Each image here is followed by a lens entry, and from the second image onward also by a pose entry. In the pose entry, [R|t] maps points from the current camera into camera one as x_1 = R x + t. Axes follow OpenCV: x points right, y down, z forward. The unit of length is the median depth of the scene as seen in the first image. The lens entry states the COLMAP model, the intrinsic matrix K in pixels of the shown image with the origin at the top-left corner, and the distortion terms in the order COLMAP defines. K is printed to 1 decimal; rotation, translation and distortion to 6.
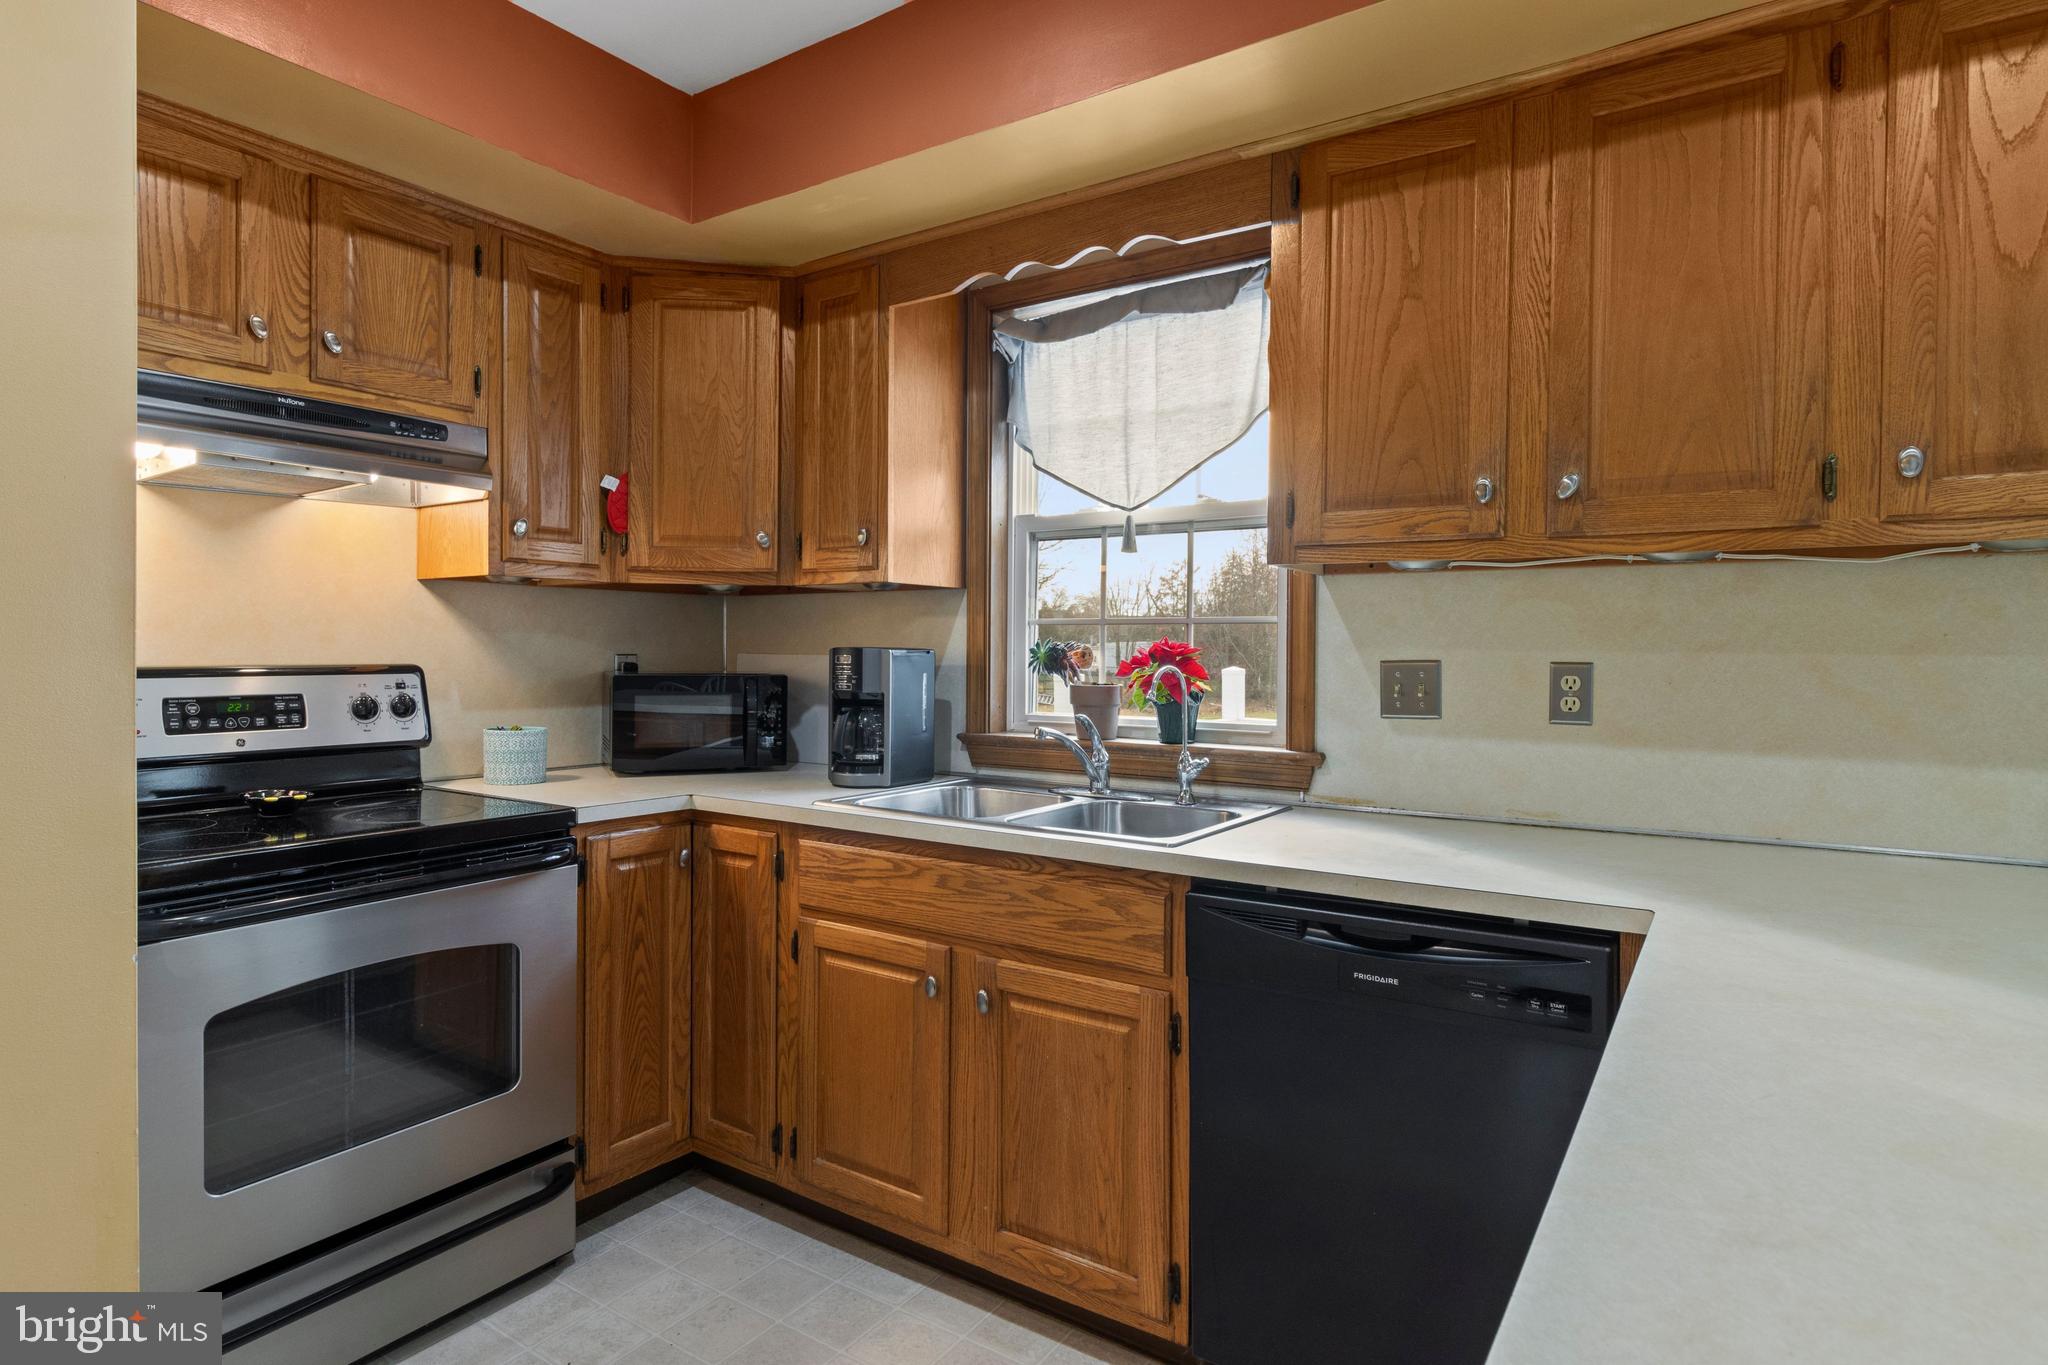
lens RADIAL K [[1086.0, 0, 1019.8], [0, 1086.0, 660.8], [0, 0, 1]] dist [0.001644, 0.000024]
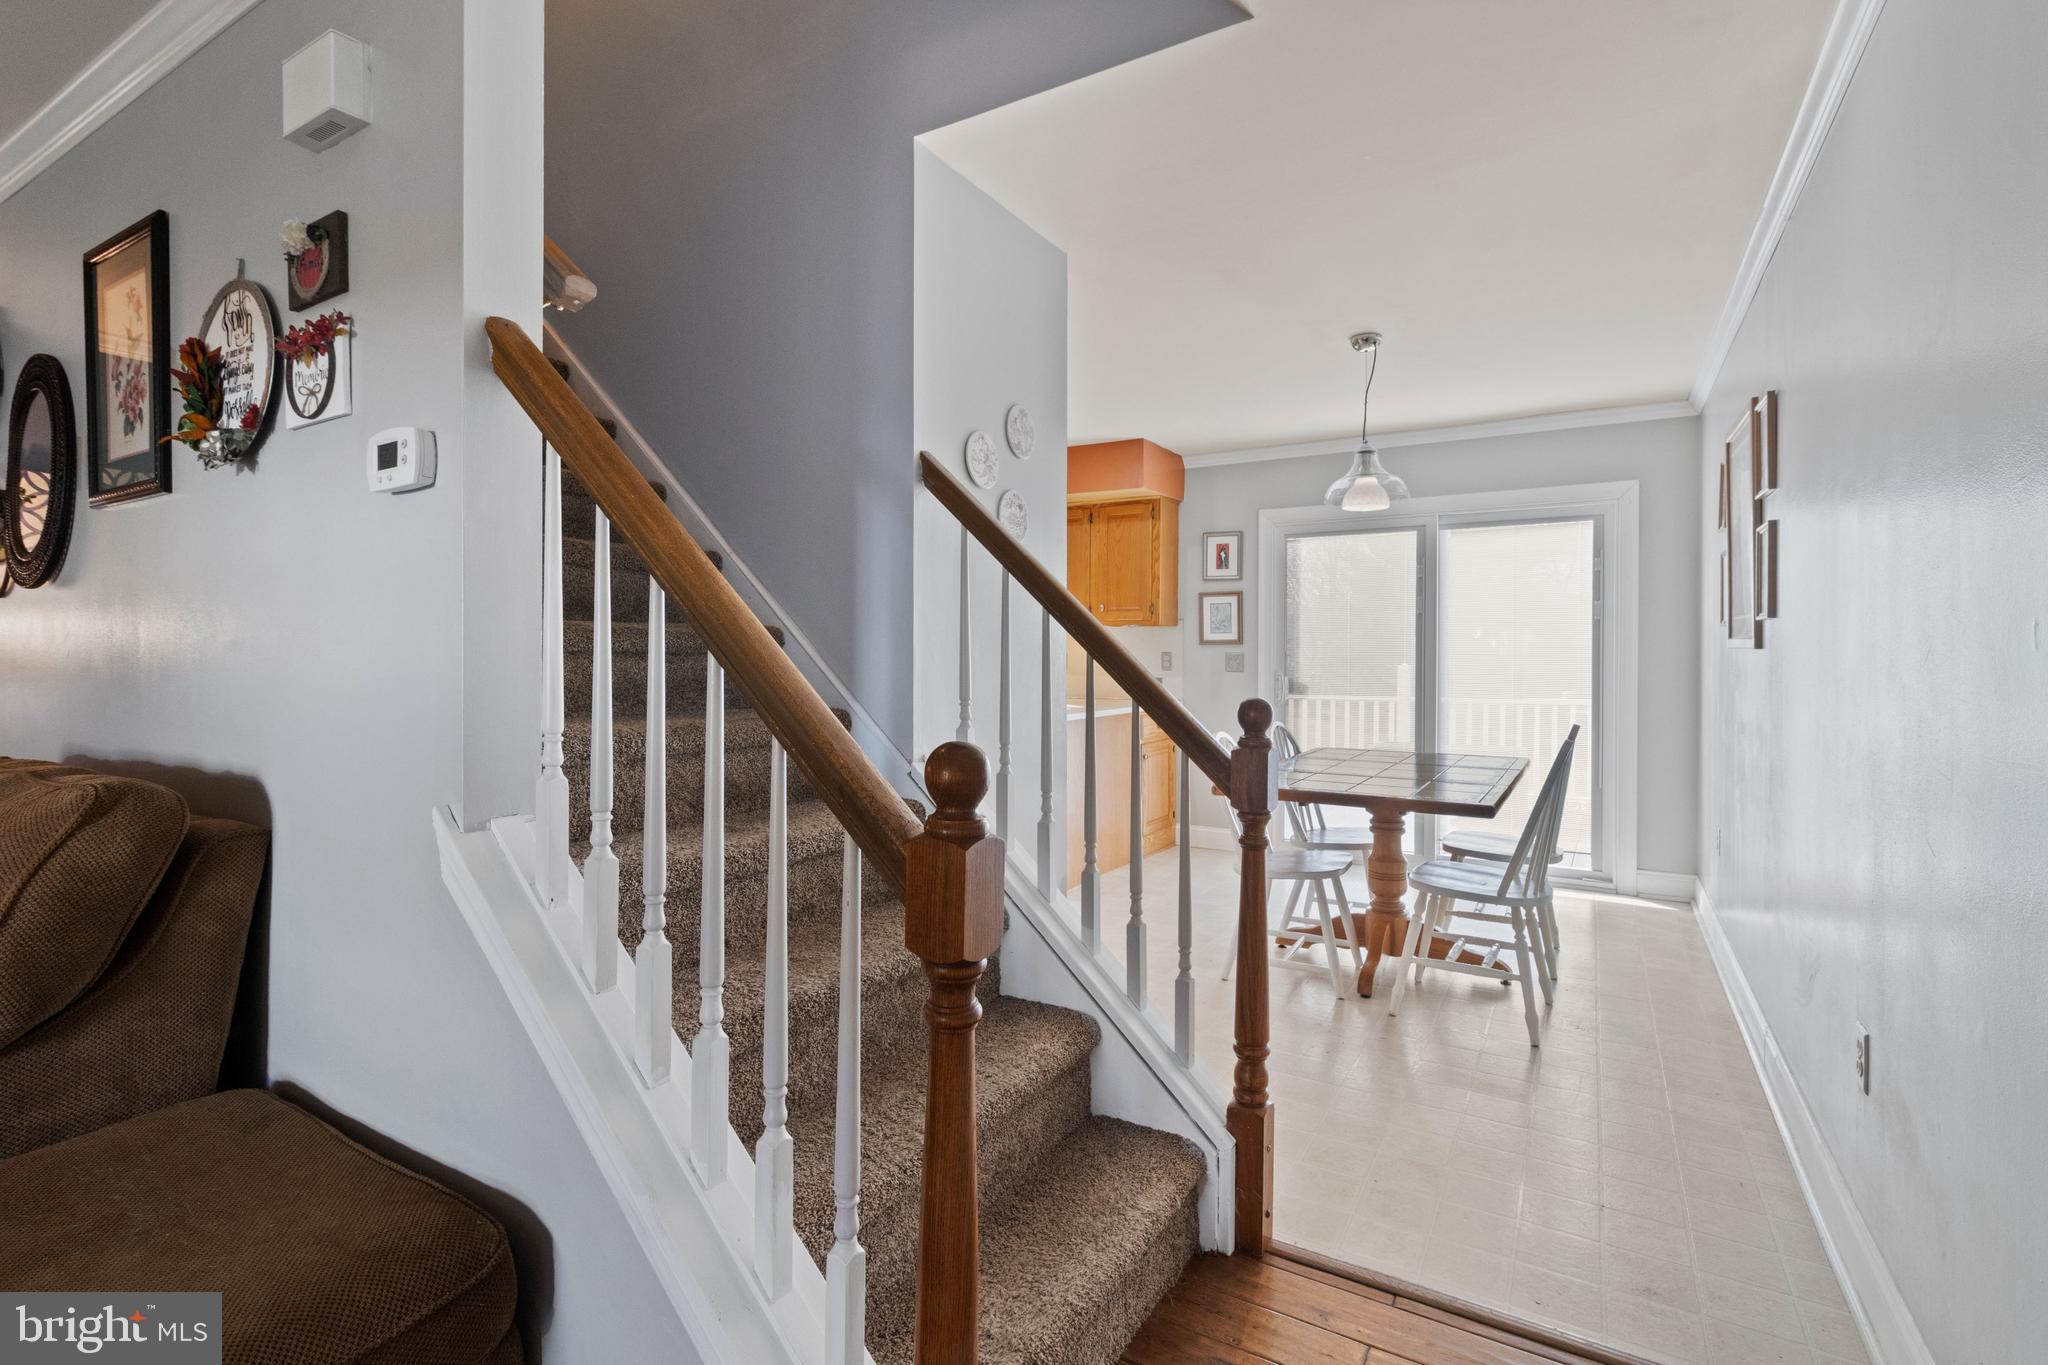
lens RADIAL K [[943.8, 0, 1024.2], [0, 943.8, 666.2], [0, 0, 1]] dist [0.001642, -0.000065]
pose [[0.998524, -0.004058, 0.054165, 0.180603], [0.003870, 0.999986, 0.003578, 0.030988], [-0.054179, -0.003363, 0.998526, -1.938223]]
